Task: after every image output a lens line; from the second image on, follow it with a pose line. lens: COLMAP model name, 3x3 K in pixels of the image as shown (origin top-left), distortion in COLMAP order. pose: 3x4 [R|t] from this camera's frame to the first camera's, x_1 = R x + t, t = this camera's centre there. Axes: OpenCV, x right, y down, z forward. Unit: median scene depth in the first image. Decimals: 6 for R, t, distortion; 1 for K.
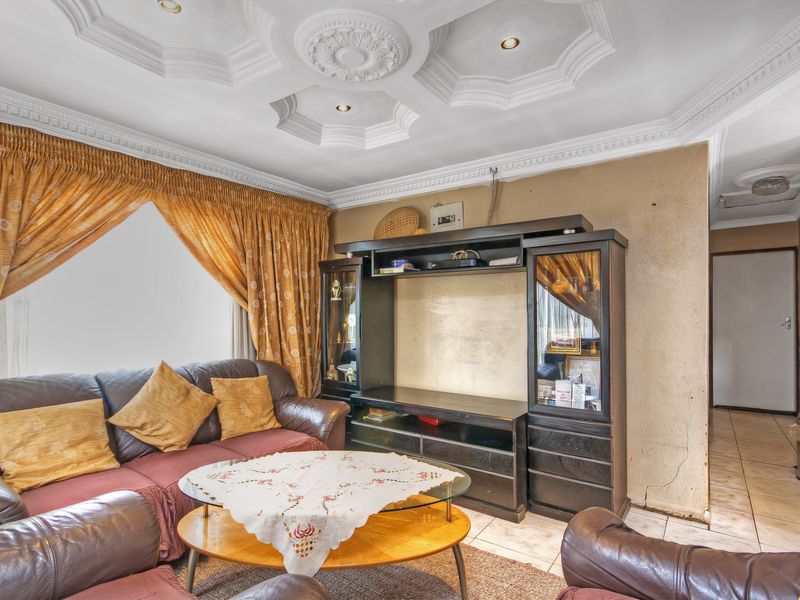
lens RADIAL K [[421.1, 0, 396.9], [0, 421.1, 313.1], [0, 0, 1]] dist [-0.001888, -0.000280]
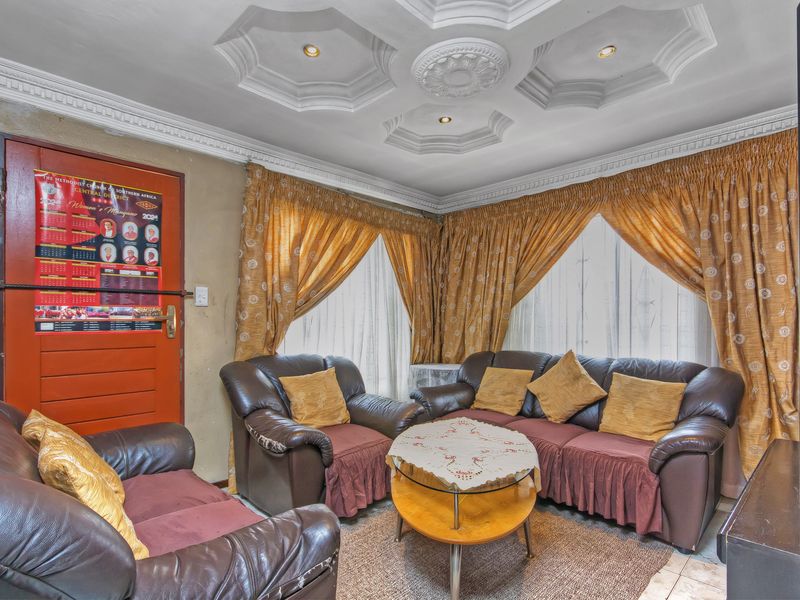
lens RADIAL K [[428.1, 0, 400.0], [0, 428.1, 300.0], [0, 0, 1]] dist [0.002338, 0.000573]
pose [[-0.155667, -0.049194, -0.986584, 0.580695], [0.000021, 0.998759, -0.049804, 0.029547], [0.987810, -0.007773, -0.155473, 0.570470]]
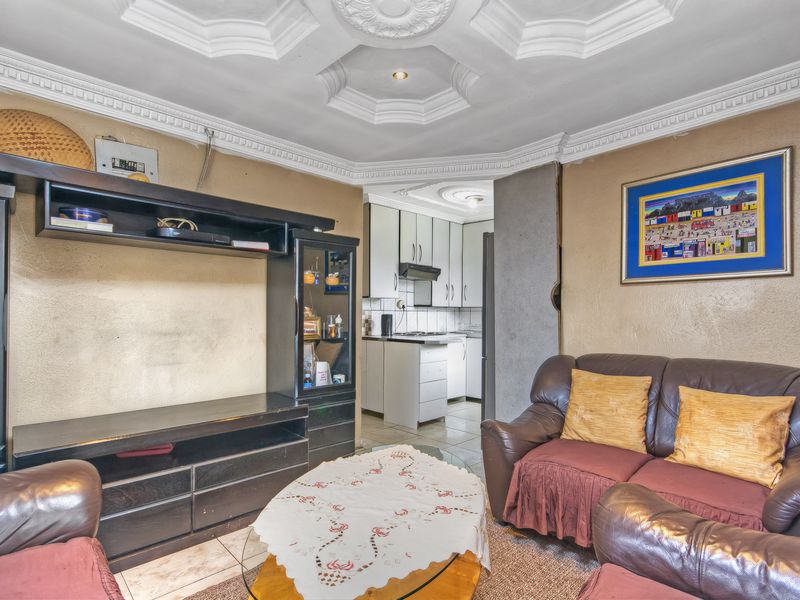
lens RADIAL K [[436.5, 0, 395.6], [0, 436.5, 313.7], [0, 0, 1]] dist [0.001407, 0.000500]
pose [[0.180215, -0.003061, 0.983622, -0.555788], [-0.010565, 0.999931, 0.005048, 0.017179], [-0.983570, -0.011302, 0.180171, 0.460242]]
